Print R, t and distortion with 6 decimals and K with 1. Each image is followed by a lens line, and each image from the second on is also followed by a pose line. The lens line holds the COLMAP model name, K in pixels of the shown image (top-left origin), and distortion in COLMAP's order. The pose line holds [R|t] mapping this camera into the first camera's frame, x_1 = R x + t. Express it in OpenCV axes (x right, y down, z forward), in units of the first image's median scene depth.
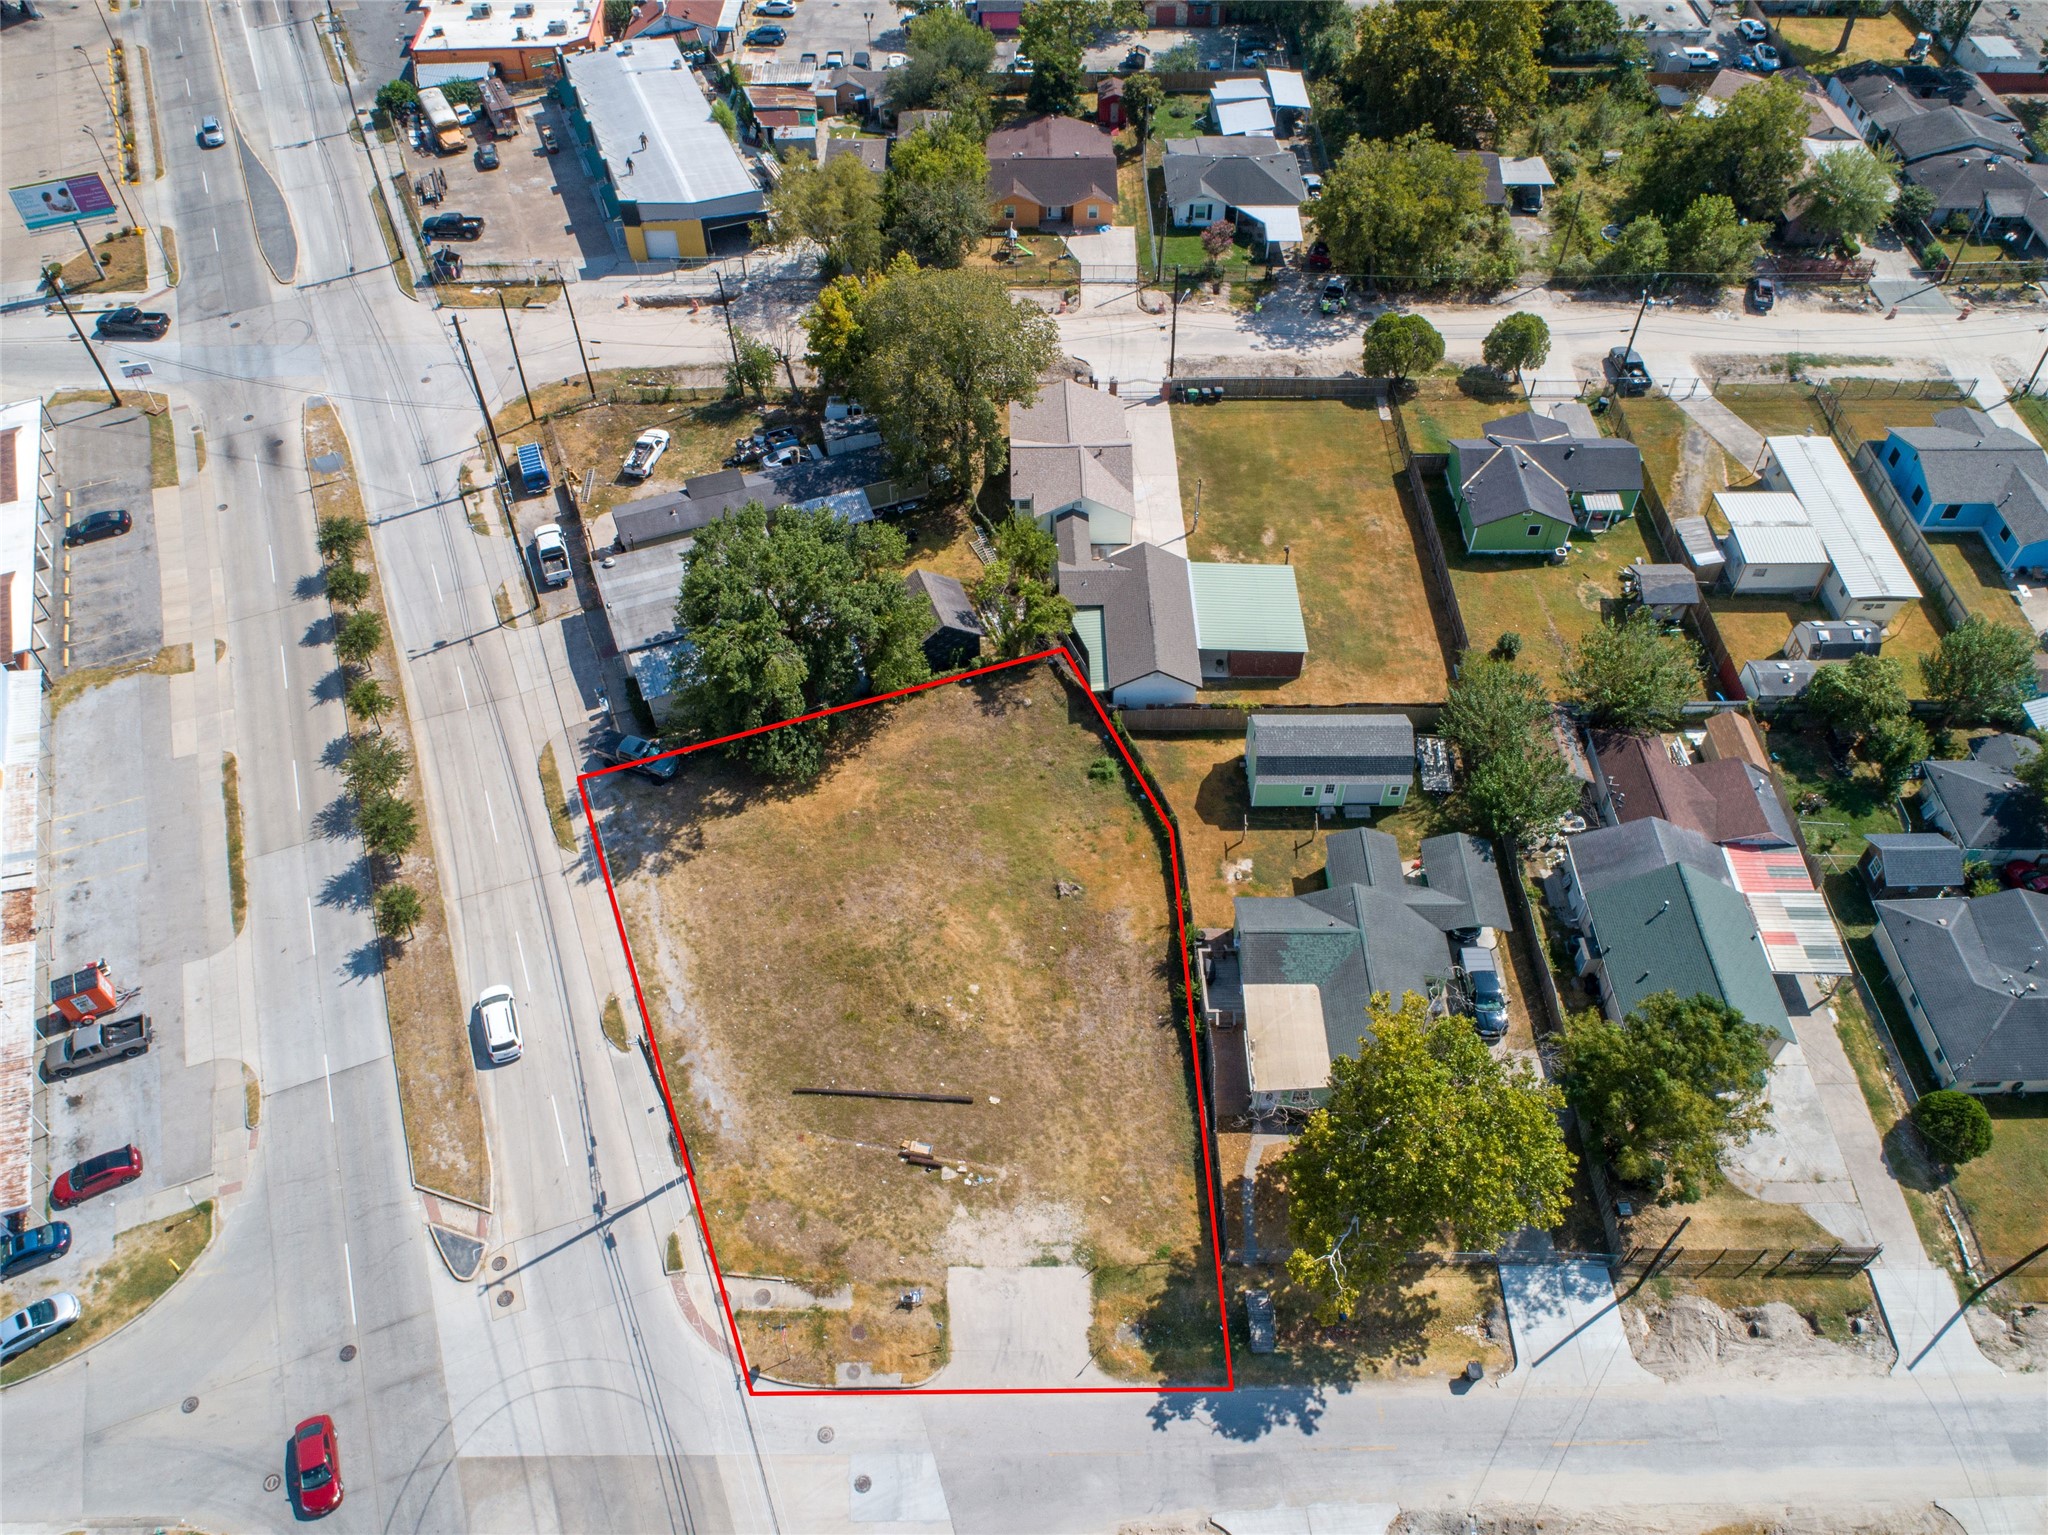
lens RADIAL K [[1539.4, 0, 1029.3], [0, 1539.4, 769.6], [0, 0, 1]] dist [-0.027712, 0.010363]
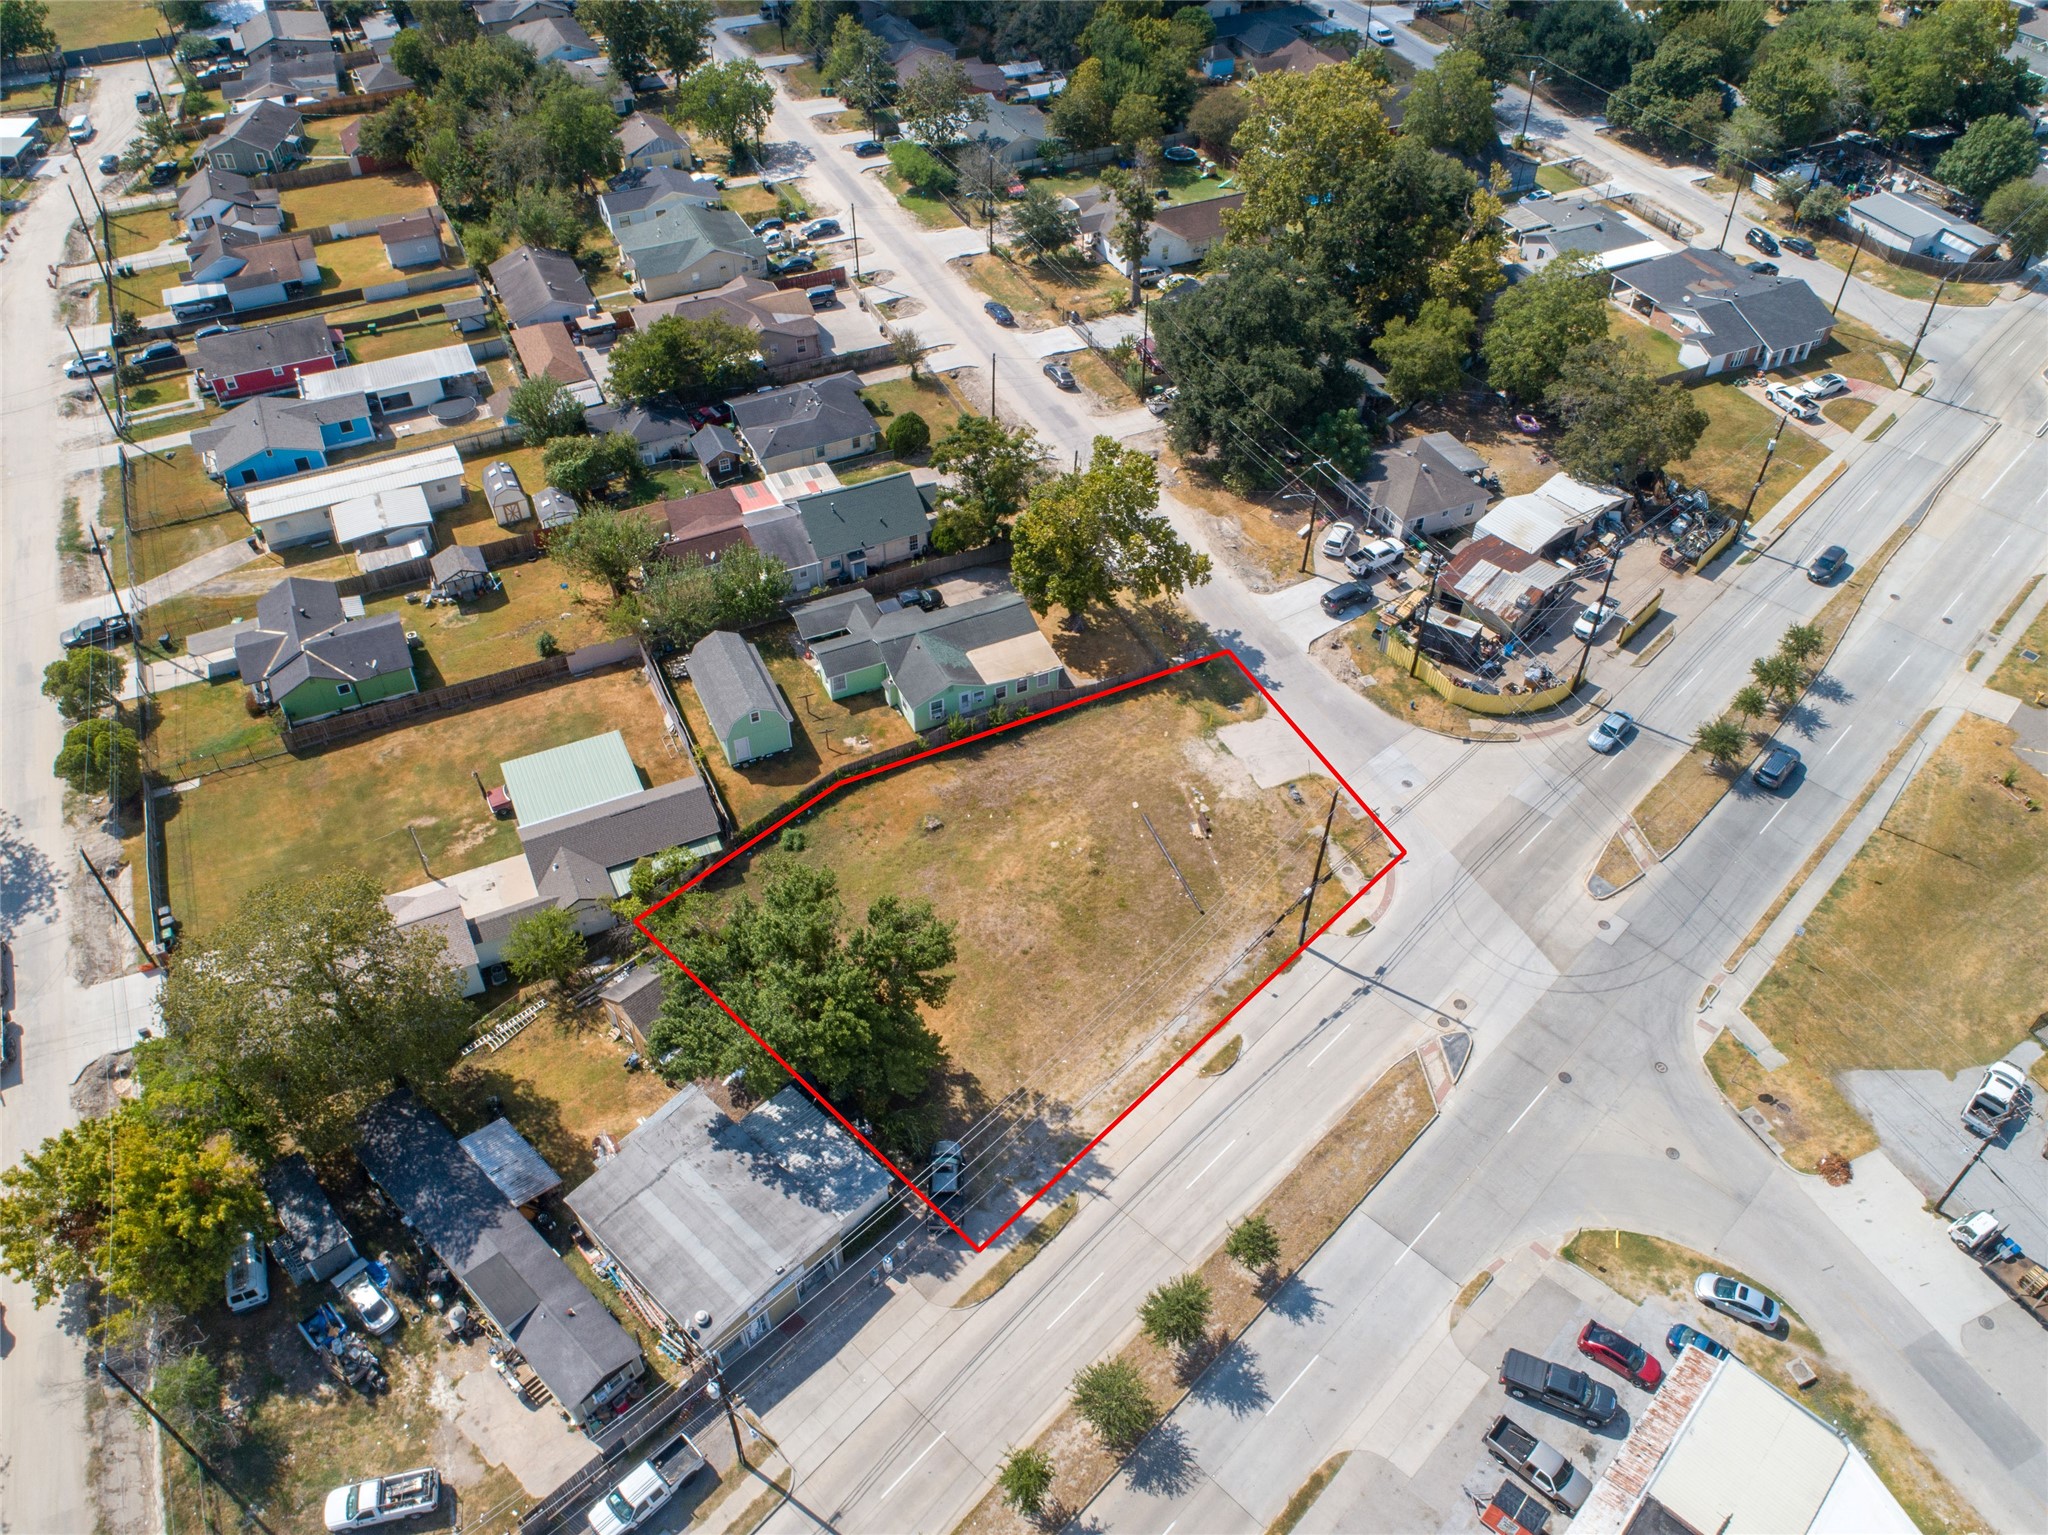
lens RADIAL K [[1539.4, 0, 1029.3], [0, 1539.4, 769.6], [0, 0, 1]] dist [-0.027712, 0.010363]
pose [[-0.416541, -0.632293, 0.653222, -0.760186], [0.681515, 0.258372, 0.684676, -0.698173], [-0.601691, 0.730376, 0.323295, 0.549374]]
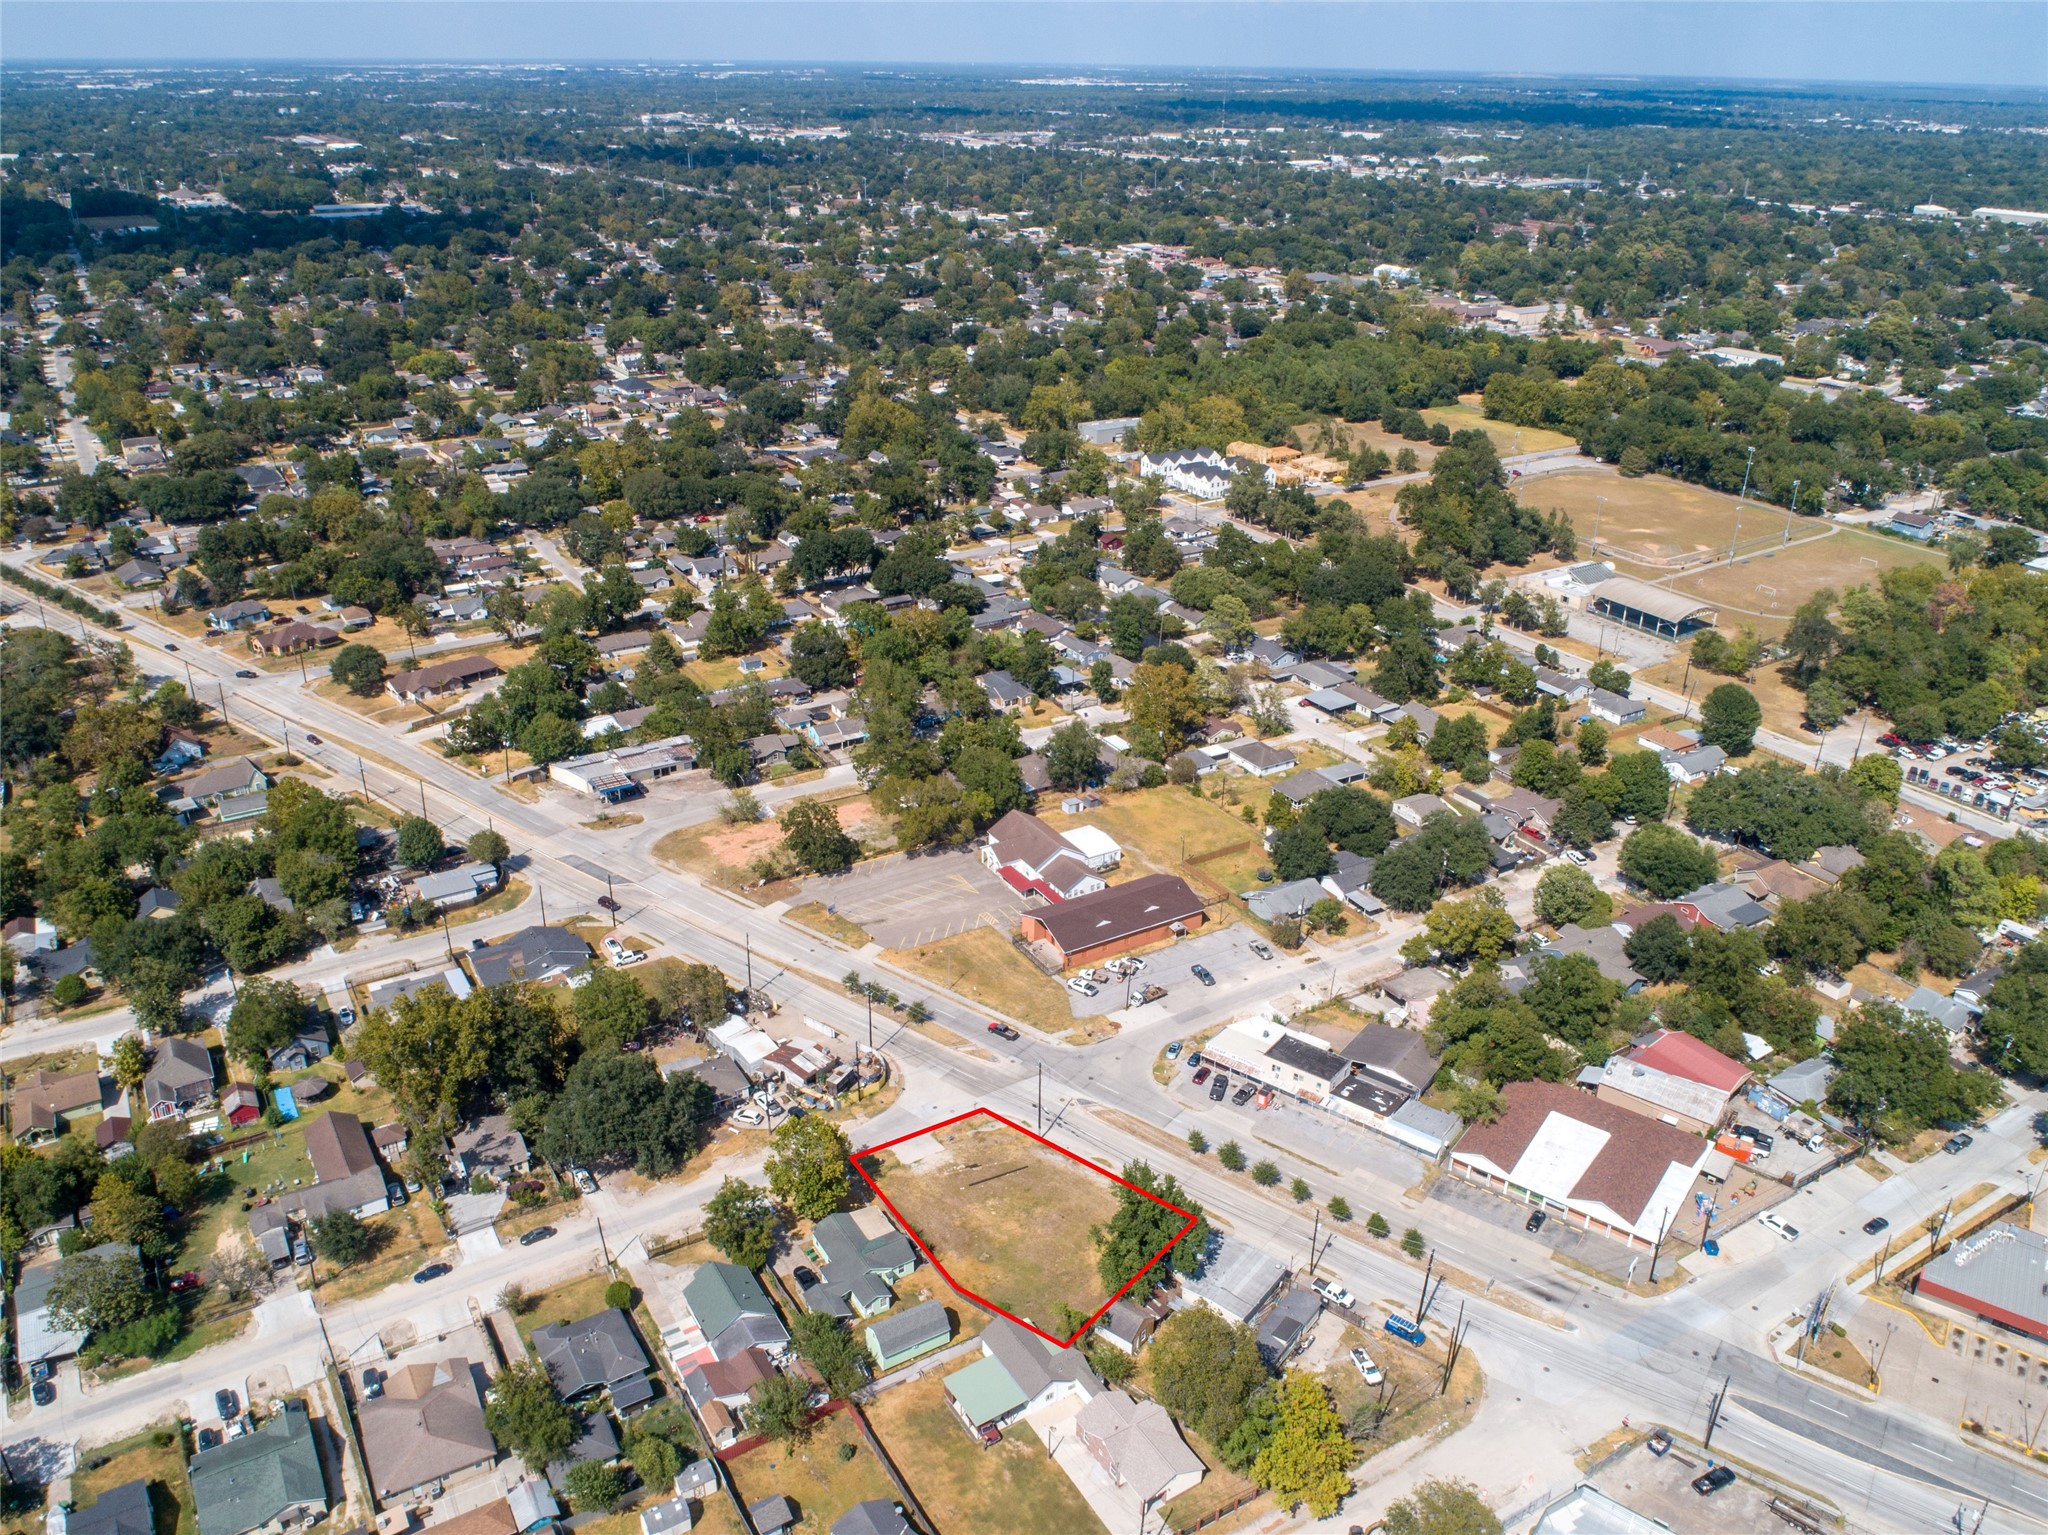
lens RADIAL K [[1539.4, 0, 1029.3], [0, 1539.4, 769.6], [0, 0, 1]] dist [-0.027712, 0.010363]
pose [[-0.857780, 0.211908, -0.468303, 0.905105], [-0.394446, 0.312803, 0.864041, -2.201582], [0.329584, 0.925878, -0.184730, 0.778951]]
